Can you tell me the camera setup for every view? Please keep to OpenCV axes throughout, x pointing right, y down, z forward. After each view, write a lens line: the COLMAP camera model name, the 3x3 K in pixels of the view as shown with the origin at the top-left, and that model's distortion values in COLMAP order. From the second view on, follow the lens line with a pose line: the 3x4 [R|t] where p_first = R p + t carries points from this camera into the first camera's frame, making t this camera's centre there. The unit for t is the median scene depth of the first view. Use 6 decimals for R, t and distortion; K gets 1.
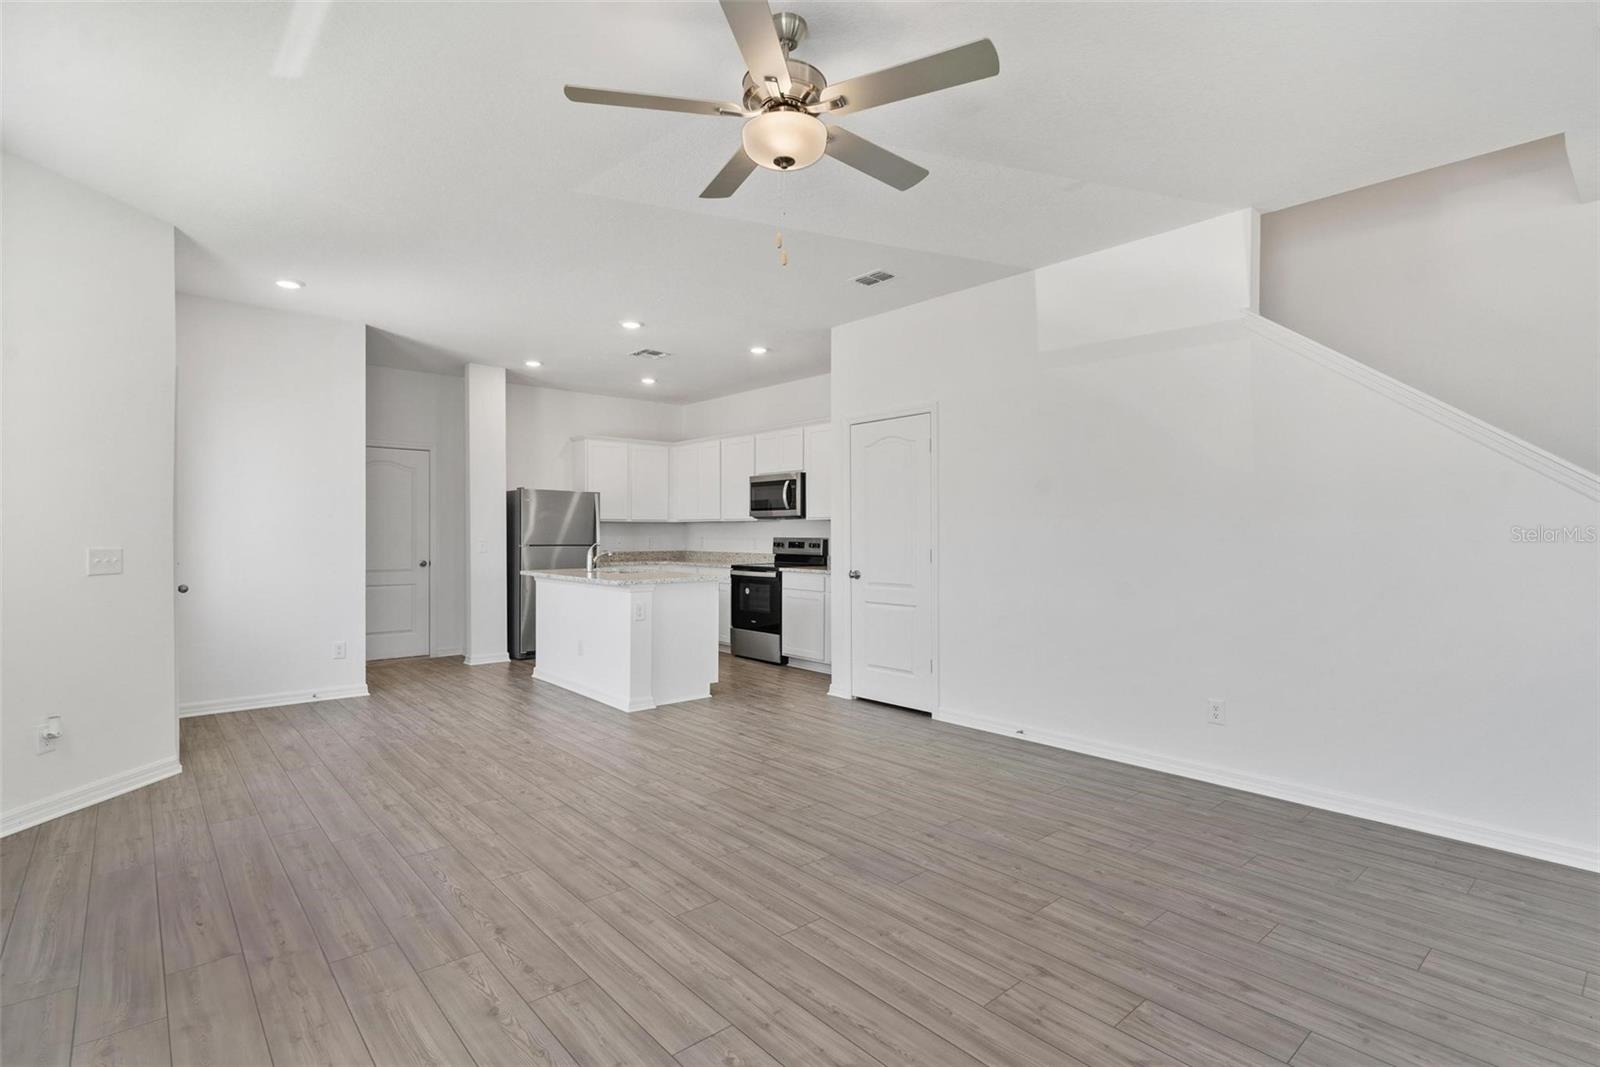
lens RADIAL K [[773.2, 0, 797.9], [0, 773.2, 535.4], [0, 0, 1]] dist [0.001053, -0.000173]
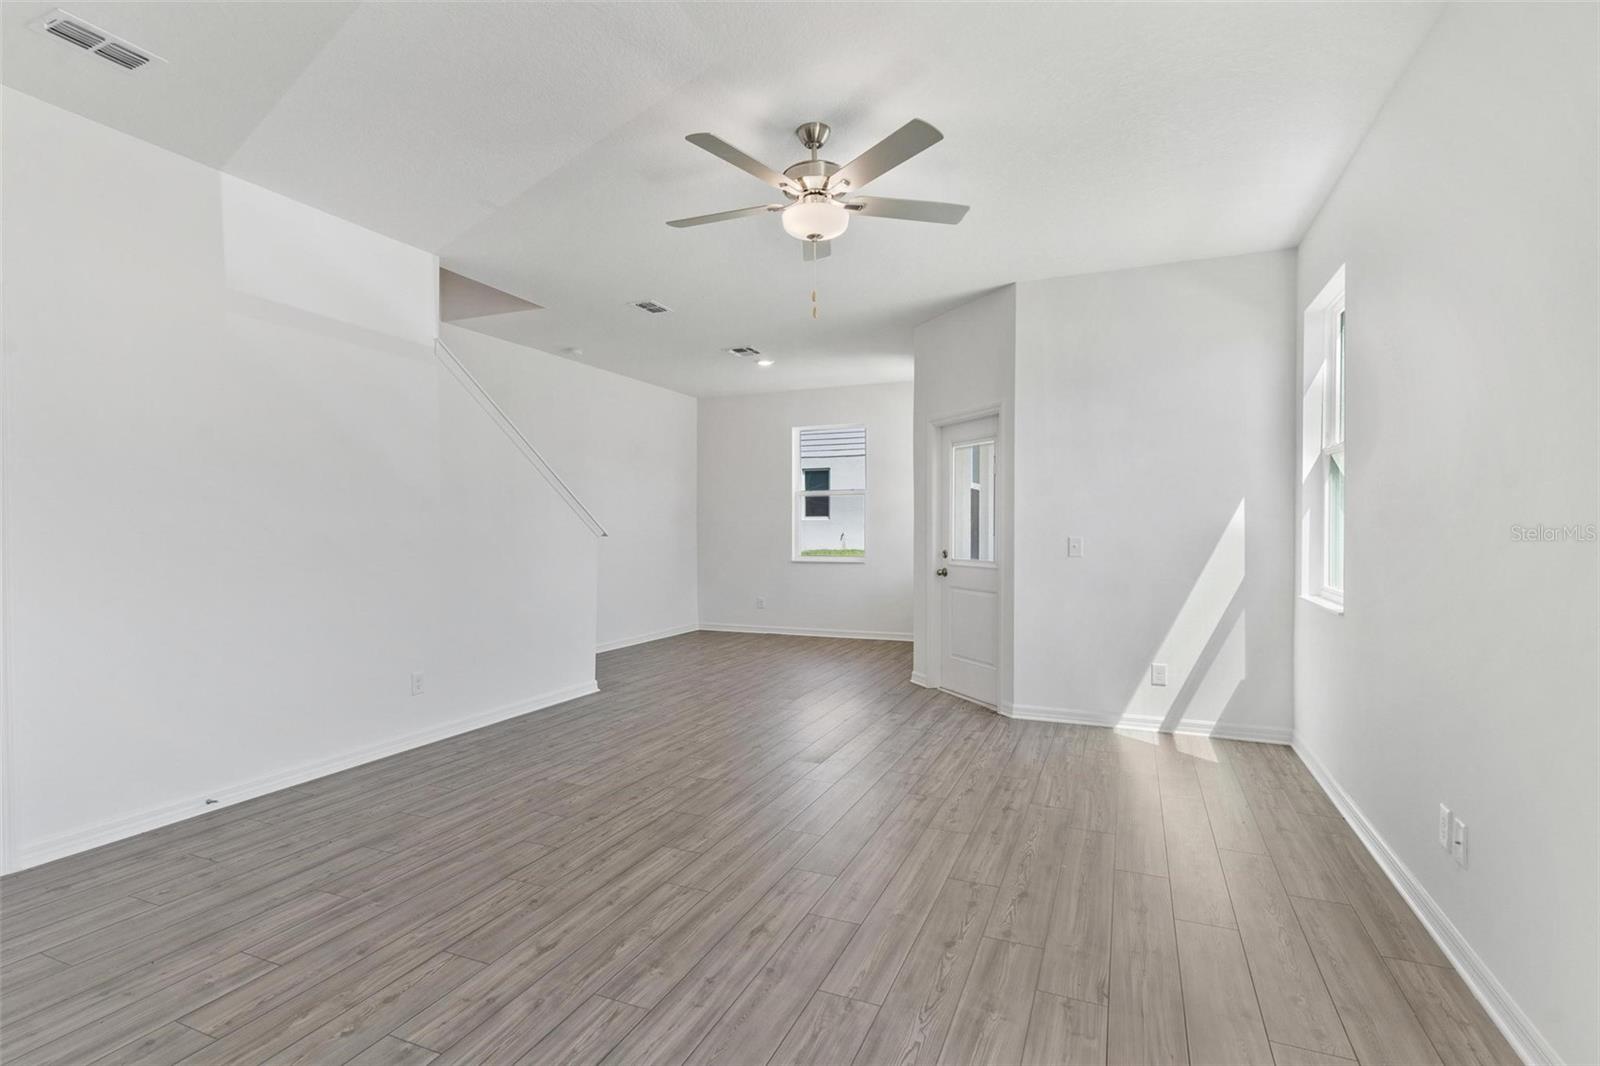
lens RADIAL K [[773.2, 0, 797.9], [0, 773.2, 534.9], [0, 0, 1]] dist [0.001053, -0.000173]
pose [[-0.435944, -0.010692, 0.899910, -0.582718], [0.002828, 0.999908, 0.013250, -0.003255], [-0.899970, 0.008321, -0.435873, 0.796061]]
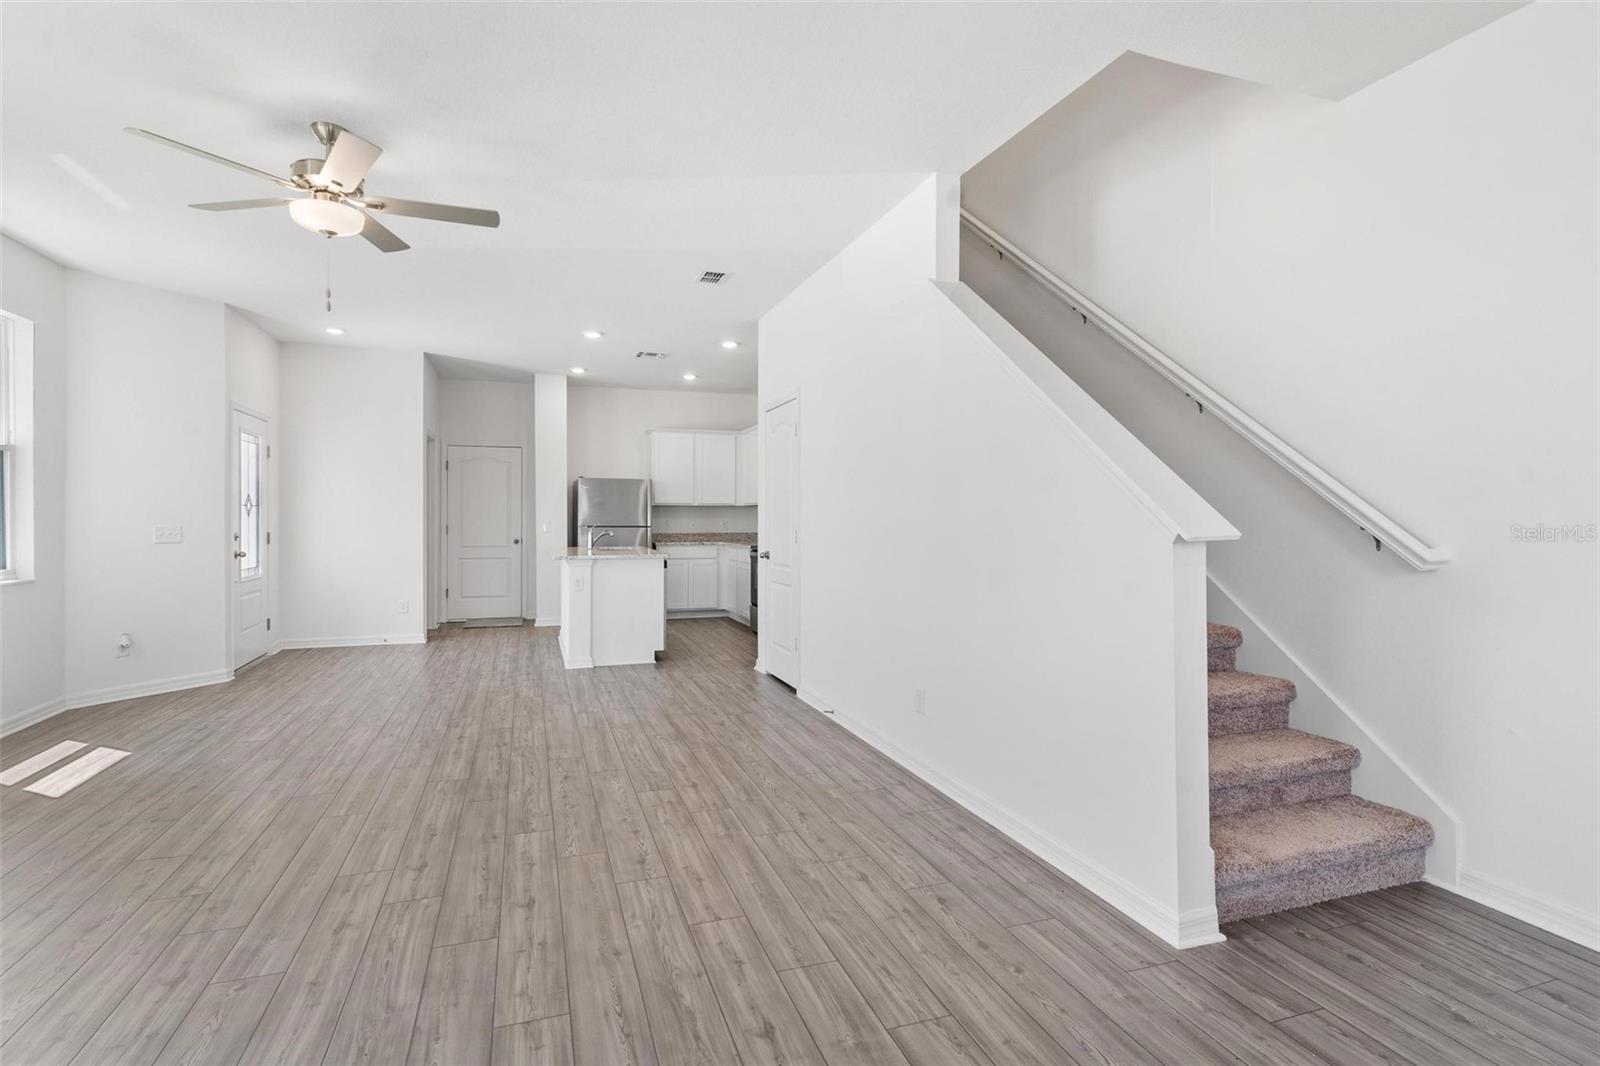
lens RADIAL K [[791.7, 0, 799.8], [0, 791.7, 522.3], [0, 0, 1]] dist [-0.000999, 0.001075]
pose [[0.927606, 0.002999, -0.373548, 0.619048], [-0.001493, 0.999990, 0.004322, 0.001574], [0.373557, -0.003451, 0.927601, 0.023604]]
